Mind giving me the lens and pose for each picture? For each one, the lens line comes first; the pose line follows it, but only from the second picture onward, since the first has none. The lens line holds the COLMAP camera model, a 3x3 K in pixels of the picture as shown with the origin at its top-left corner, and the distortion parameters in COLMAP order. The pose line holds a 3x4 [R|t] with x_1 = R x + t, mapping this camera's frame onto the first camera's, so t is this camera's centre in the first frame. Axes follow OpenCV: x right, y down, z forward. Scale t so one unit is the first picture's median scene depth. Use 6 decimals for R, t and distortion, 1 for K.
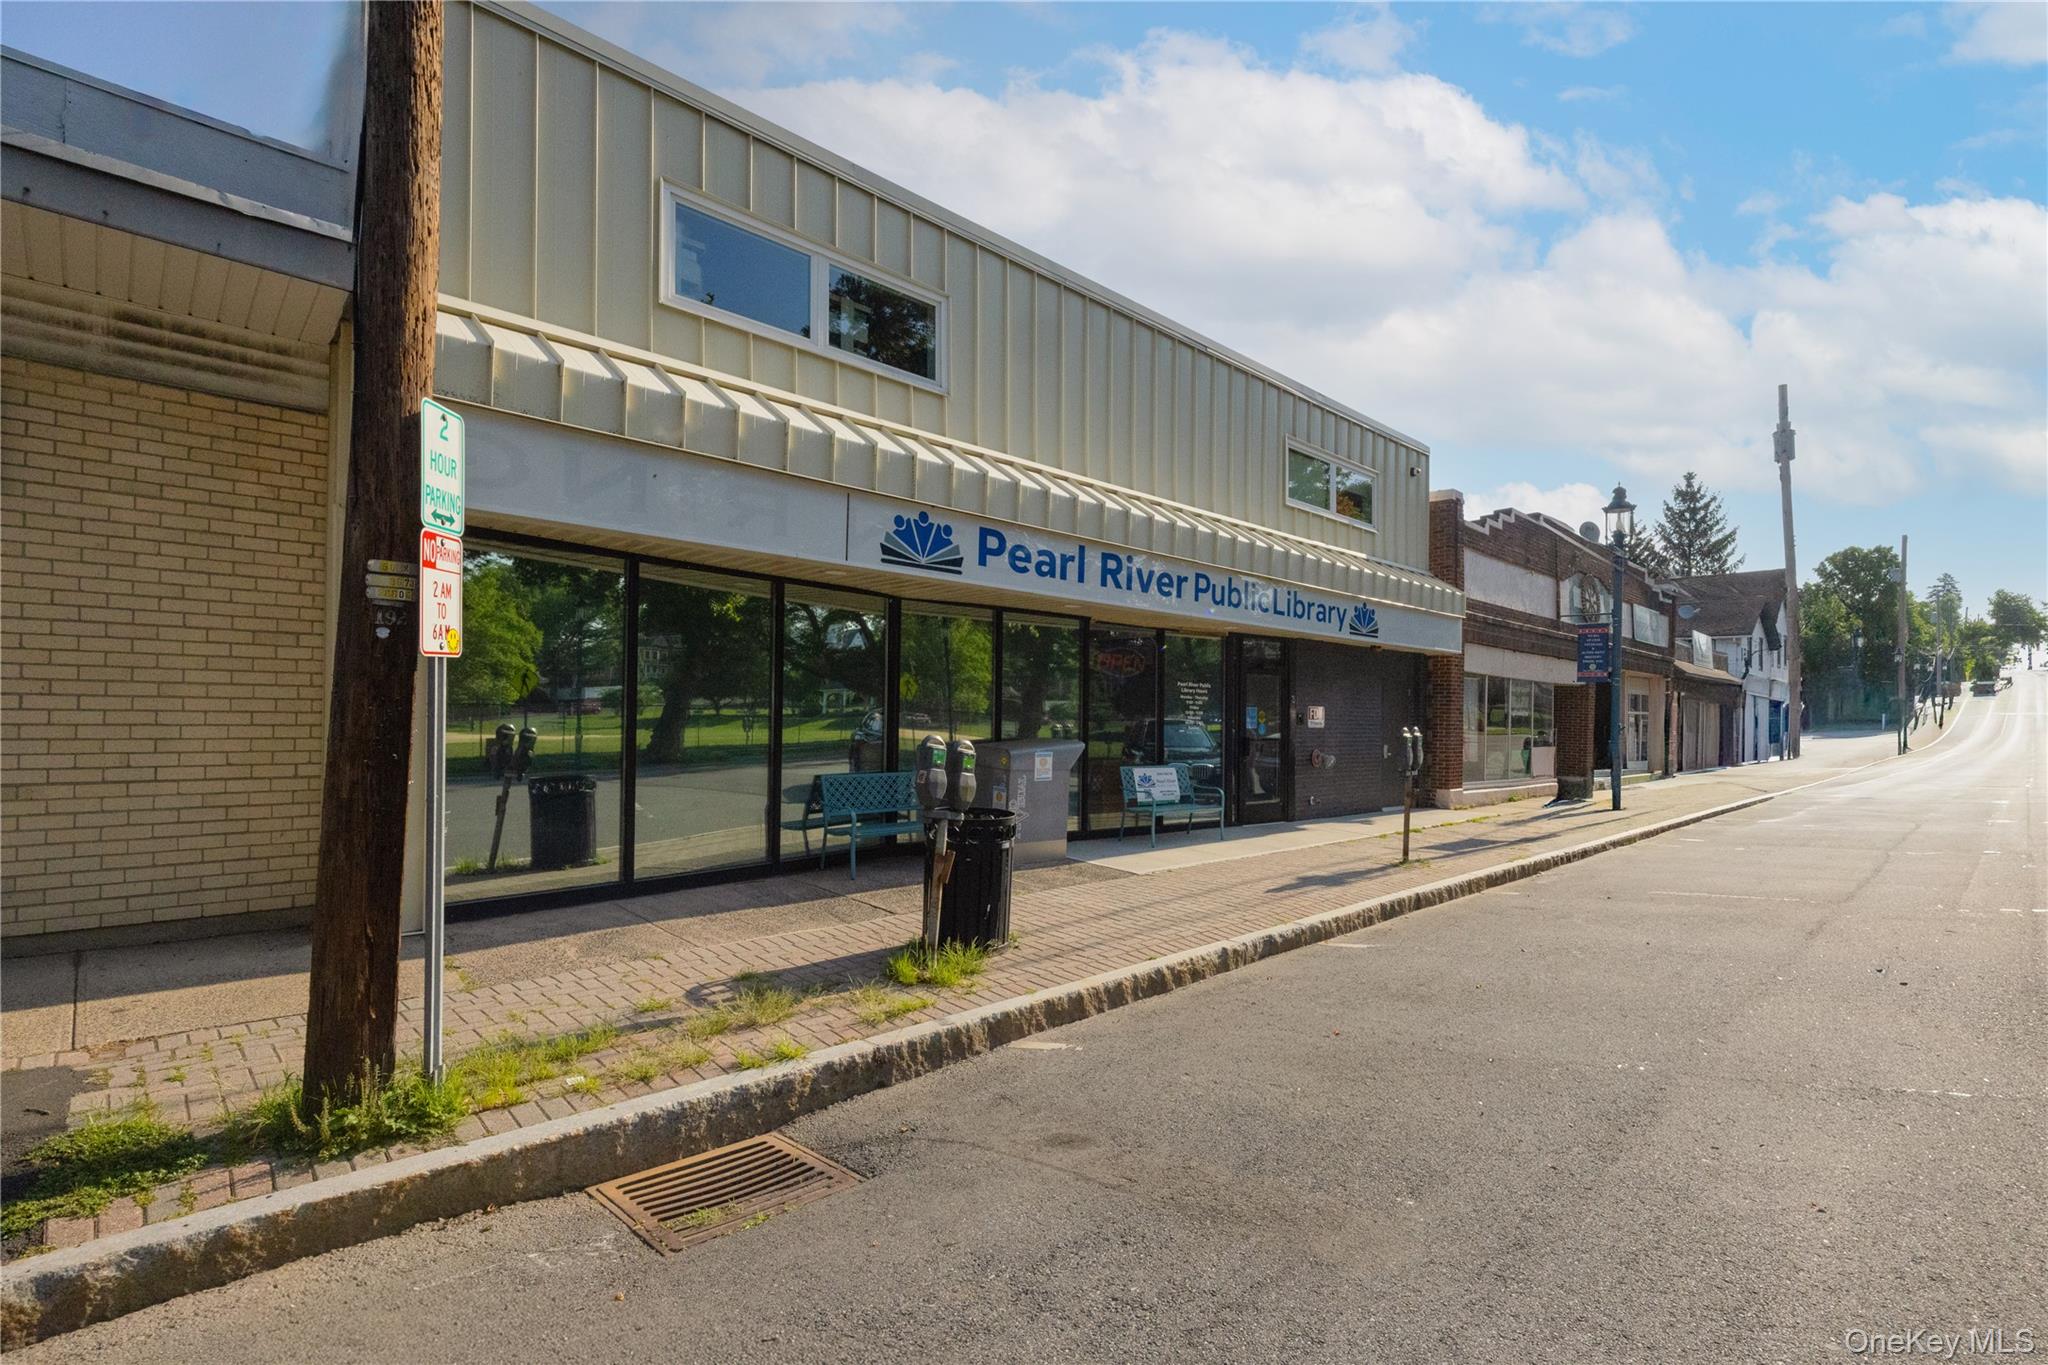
lens RADIAL K [[926.1, 0, 1029.3], [0, 926.1, 748.1], [0, 0, 1]] dist [0.003338, 0.000721]
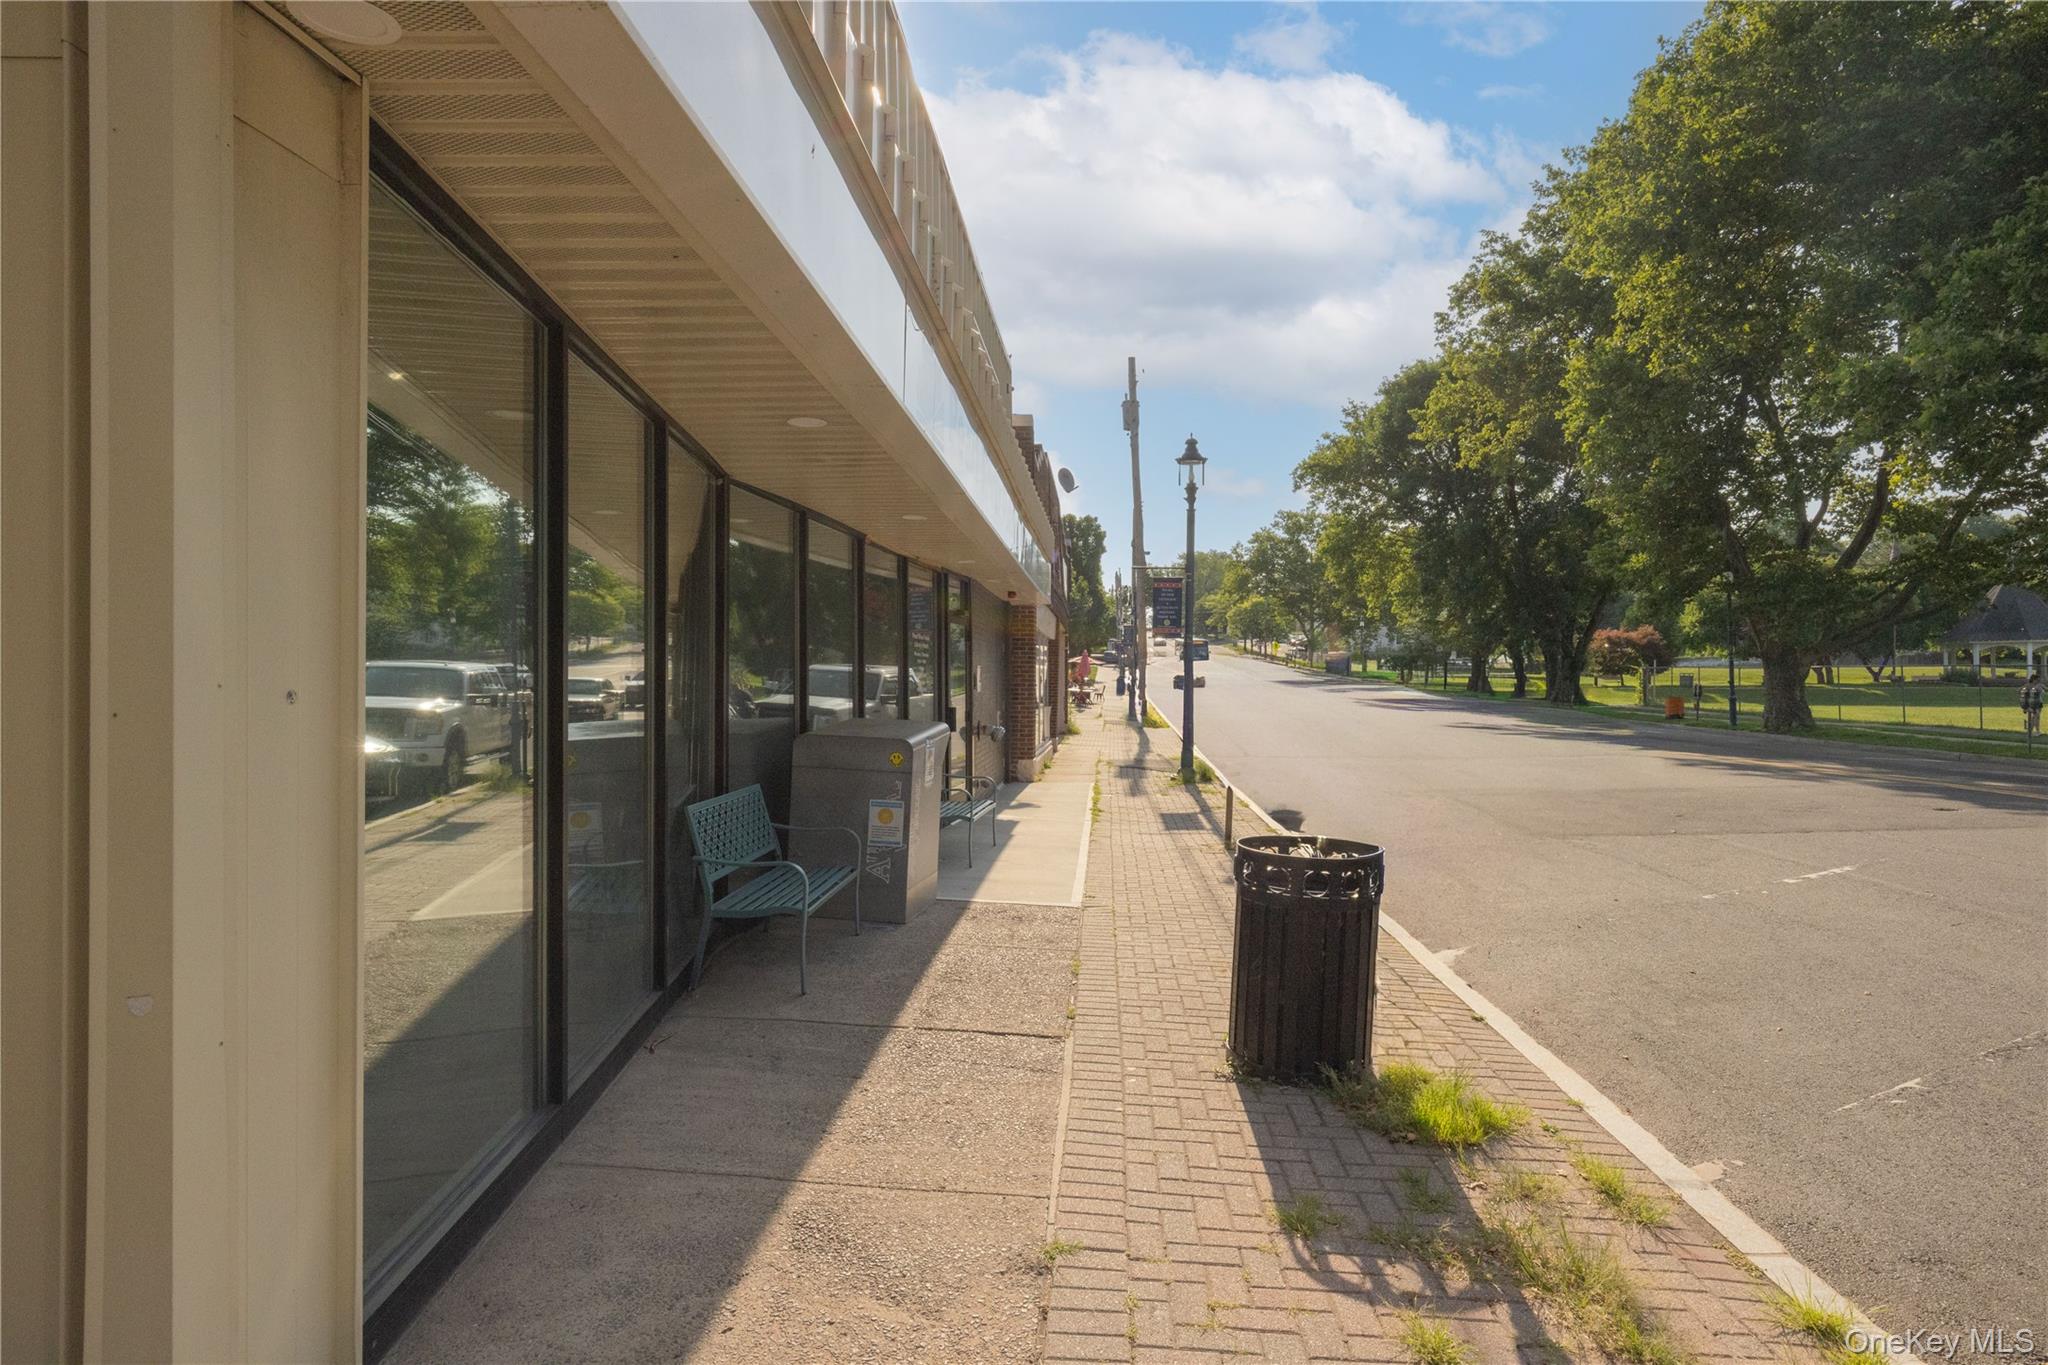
lens RADIAL K [[1149.8, 0, 1029.3], [0, 1149.8, 696.1], [0, 0, 1]] dist [-0.000527, -0.003751]
pose [[0.732844, -0.018189, 0.680154, -0.811331], [0.026664, 0.999642, -0.001996, -0.036477], [-0.679874, 0.019598, 0.733067, 0.632745]]
